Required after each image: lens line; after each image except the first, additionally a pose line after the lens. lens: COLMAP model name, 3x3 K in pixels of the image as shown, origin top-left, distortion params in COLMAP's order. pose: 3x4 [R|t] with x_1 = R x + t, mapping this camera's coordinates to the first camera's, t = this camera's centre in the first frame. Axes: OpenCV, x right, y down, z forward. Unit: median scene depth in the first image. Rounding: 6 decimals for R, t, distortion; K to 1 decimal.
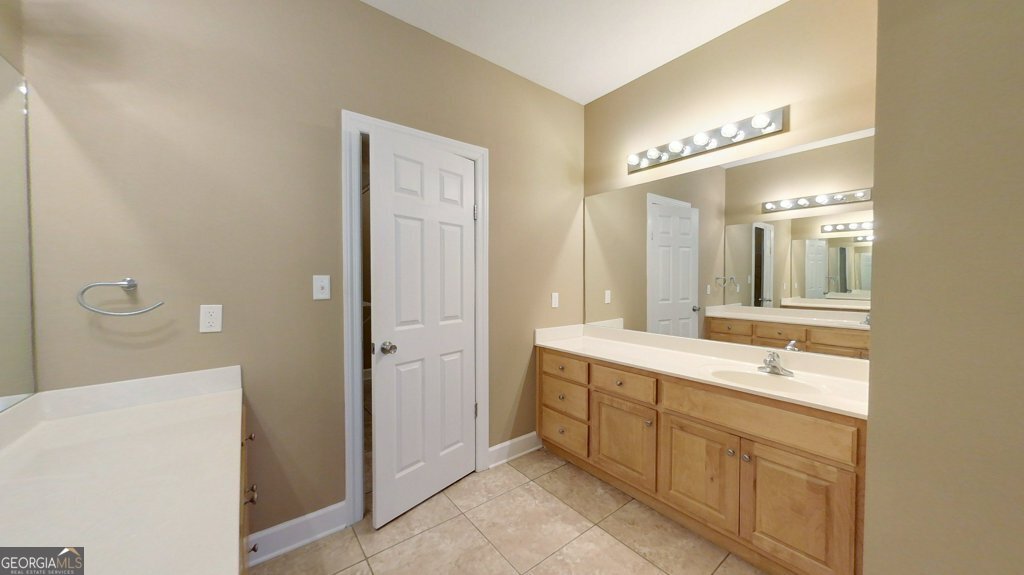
lens RADIAL K [[339.6, 0, 509.3], [0, 339.6, 285.3], [0, 0, 1]] dist [0.001007, 0.000067]
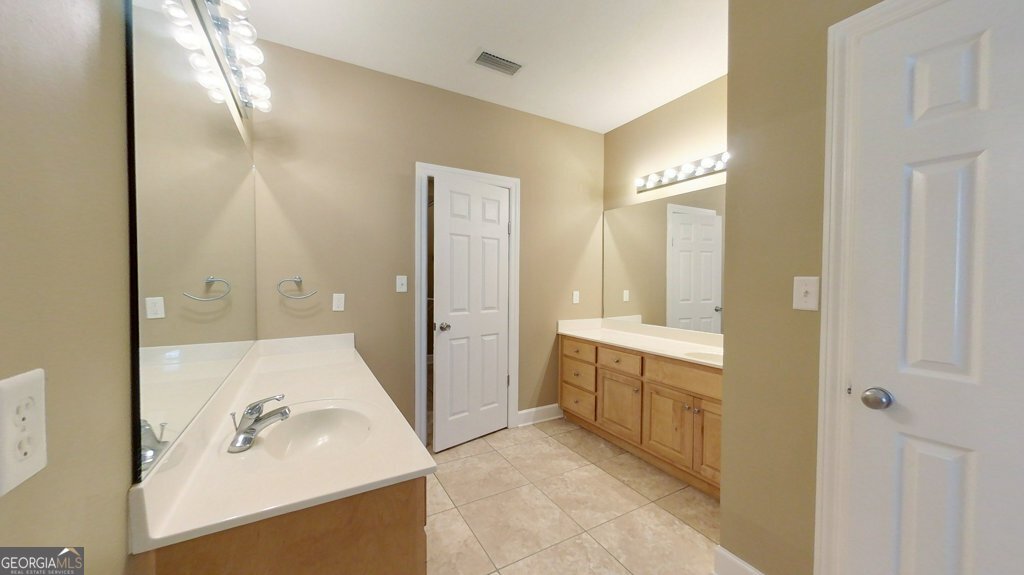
lens RADIAL K [[361.3, 0, 512.2], [0, 361.3, 285.6], [0, 0, 1]] dist [-0.000536, 0.000036]
pose [[0.989905, 0.010809, -0.141321, 0.126998], [-0.011338, 0.999931, -0.002939, 0.011656], [0.141279, 0.004511, 0.989959, -0.431735]]
